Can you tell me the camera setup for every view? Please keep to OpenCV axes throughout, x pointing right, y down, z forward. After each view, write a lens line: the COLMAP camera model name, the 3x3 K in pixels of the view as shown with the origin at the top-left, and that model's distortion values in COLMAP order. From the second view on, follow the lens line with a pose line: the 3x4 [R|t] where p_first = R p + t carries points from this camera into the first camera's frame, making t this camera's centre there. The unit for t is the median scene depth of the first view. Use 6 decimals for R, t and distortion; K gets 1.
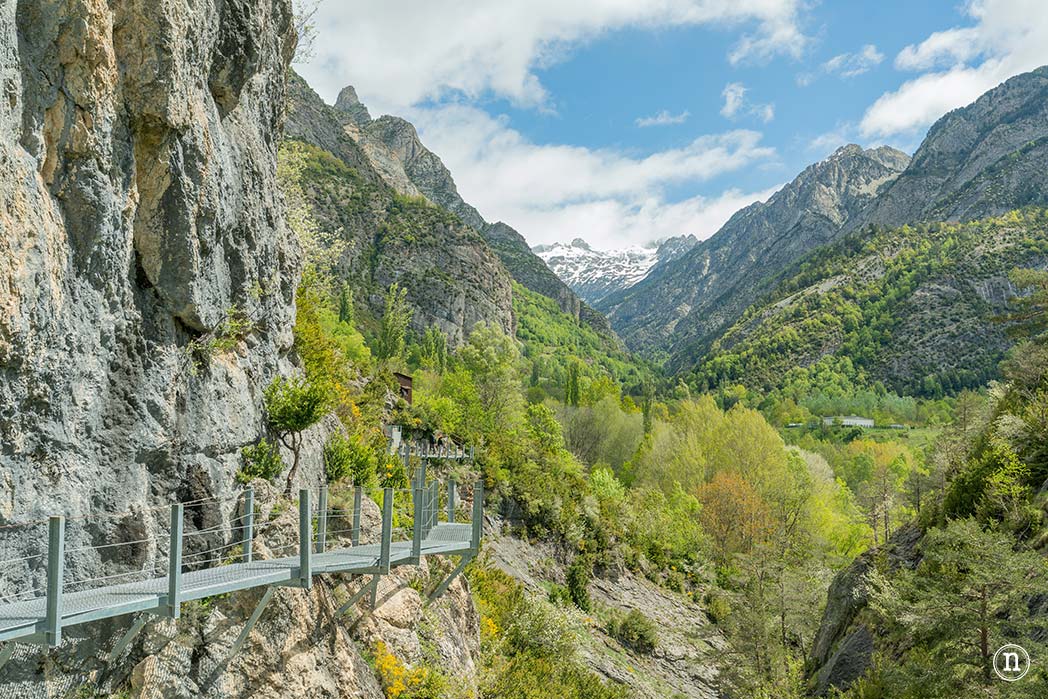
lens RADIAL K [[1029.7, 0, 528.5], [0, 1029.7, 347.0], [0, 0, 1]] dist [0.007260, 0.000000]
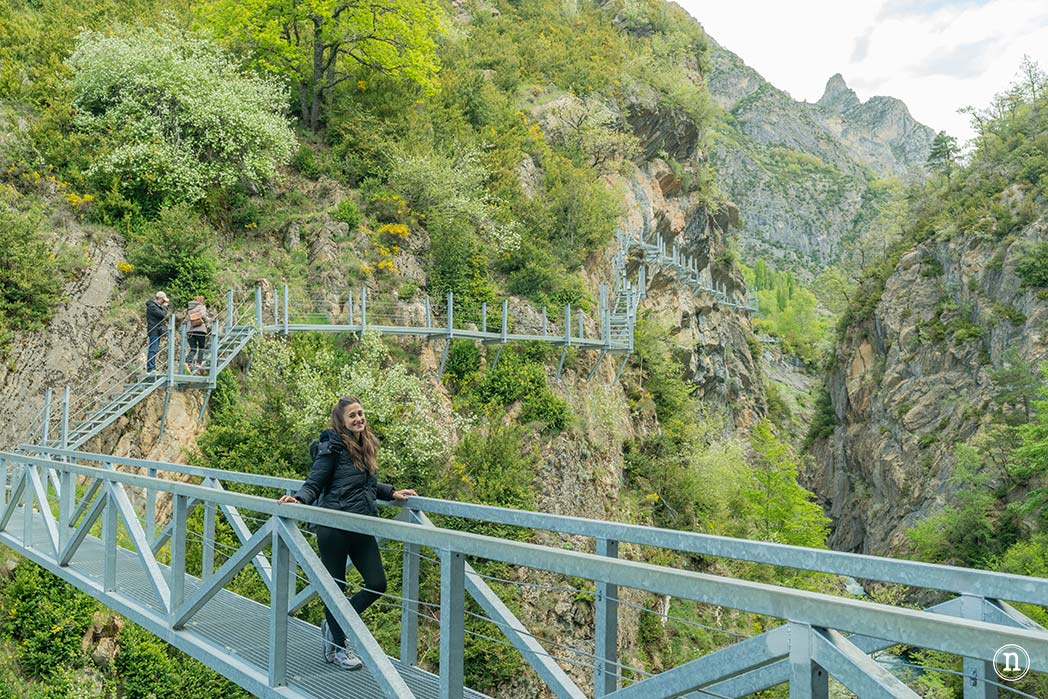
lens RADIAL K [[1029.7, 0, 533.8], [0, 1029.7, 342.5], [0, 0, 1]] dist [0.007260, 0.000000]
pose [[0.880571, -0.073371, -0.468199, 0.052269], [0.076602, 0.996987, -0.012167, 0.008029], [0.467682, -0.025151, 0.883539, -0.132372]]
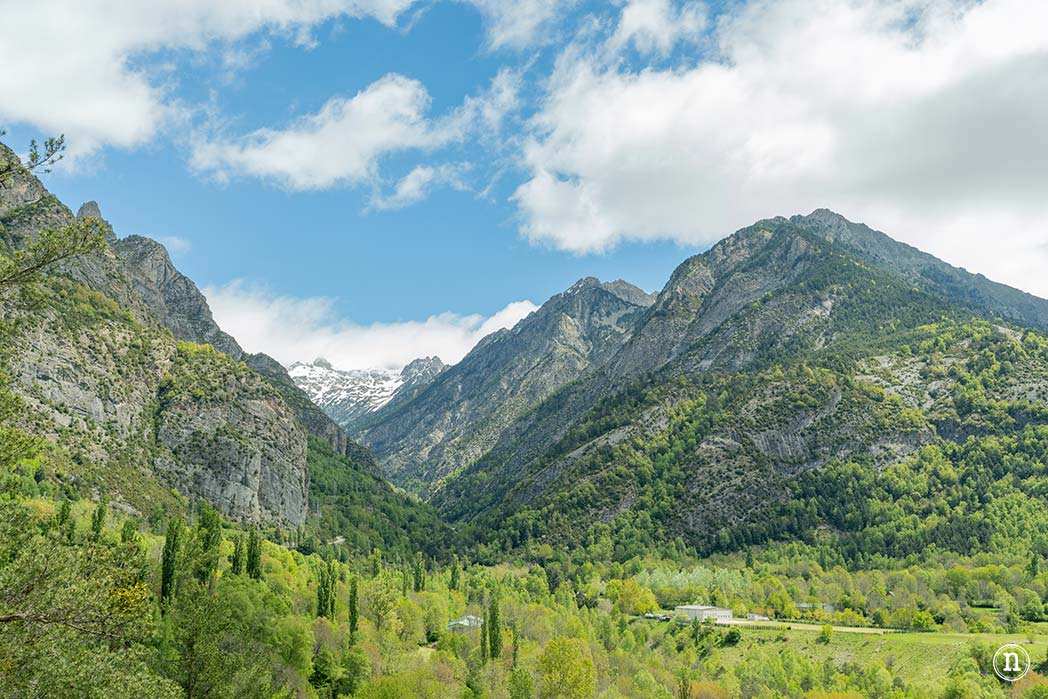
lens RADIAL K [[1029.7, 0, 538.5], [0, 1029.7, 349.0], [0, 0, 1]] dist [0.007260, 0.000000]
pose [[0.965772, 0.022092, 0.258450, -0.051562], [0.006916, 0.993819, -0.110793, -0.034240], [-0.259300, 0.108788, 0.959650, 0.035285]]
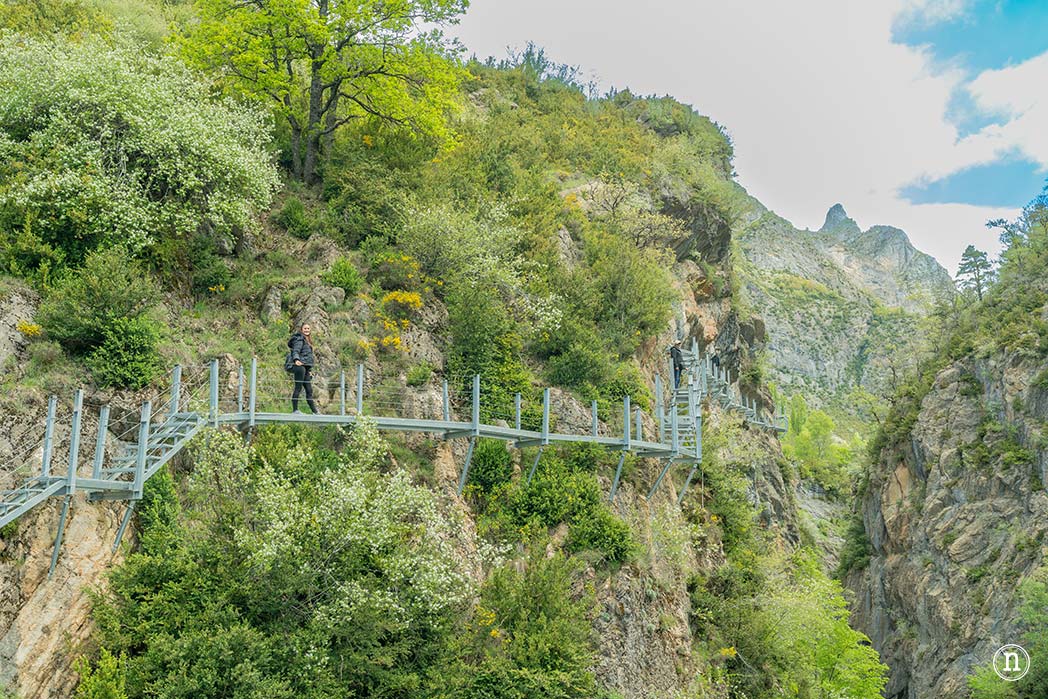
lens RADIAL K [[1029.7, 0, 530.1], [0, 1029.7, 341.3], [0, 0, 1]] dist [0.007260, 0.000000]
pose [[0.877711, -0.123502, -0.463002, 0.048386], [0.068518, 0.988634, -0.133822, 0.008332], [0.474267, 0.085733, 0.876197, -0.127074]]
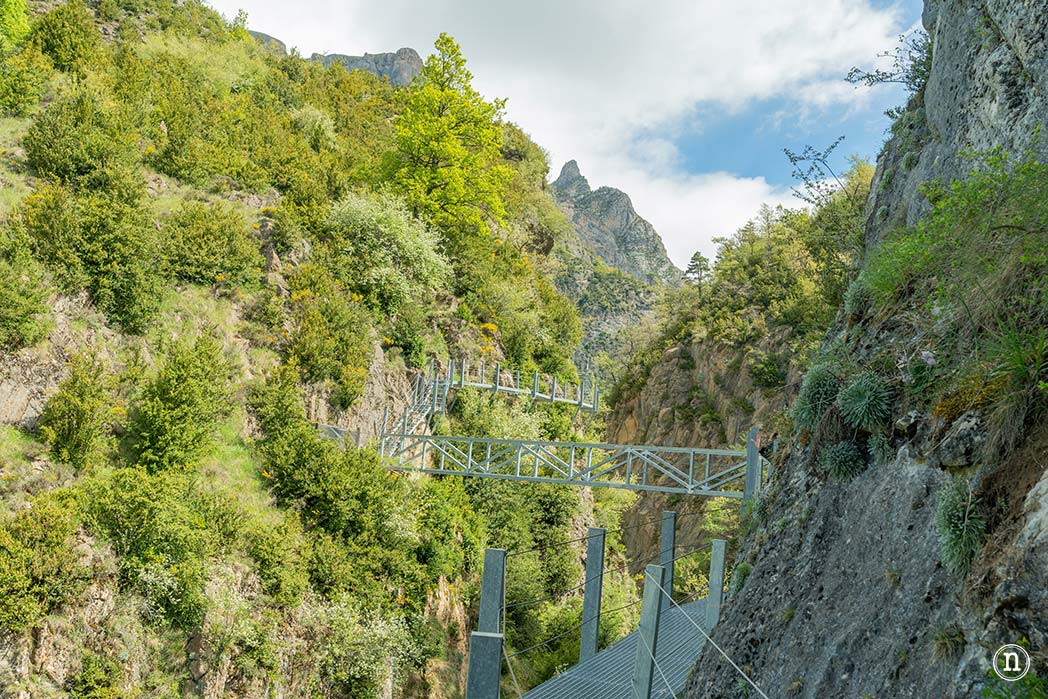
lens RADIAL K [[1029.7, 0, 545.4], [0, 1029.7, 328.2], [0, 0, 1]] dist [0.007260, 0.000000]
pose [[0.979561, 0.007172, -0.201017, 0.047903], [-0.021848, 0.997245, -0.070886, 0.007620], [0.199955, 0.073829, 0.977020, -0.154028]]
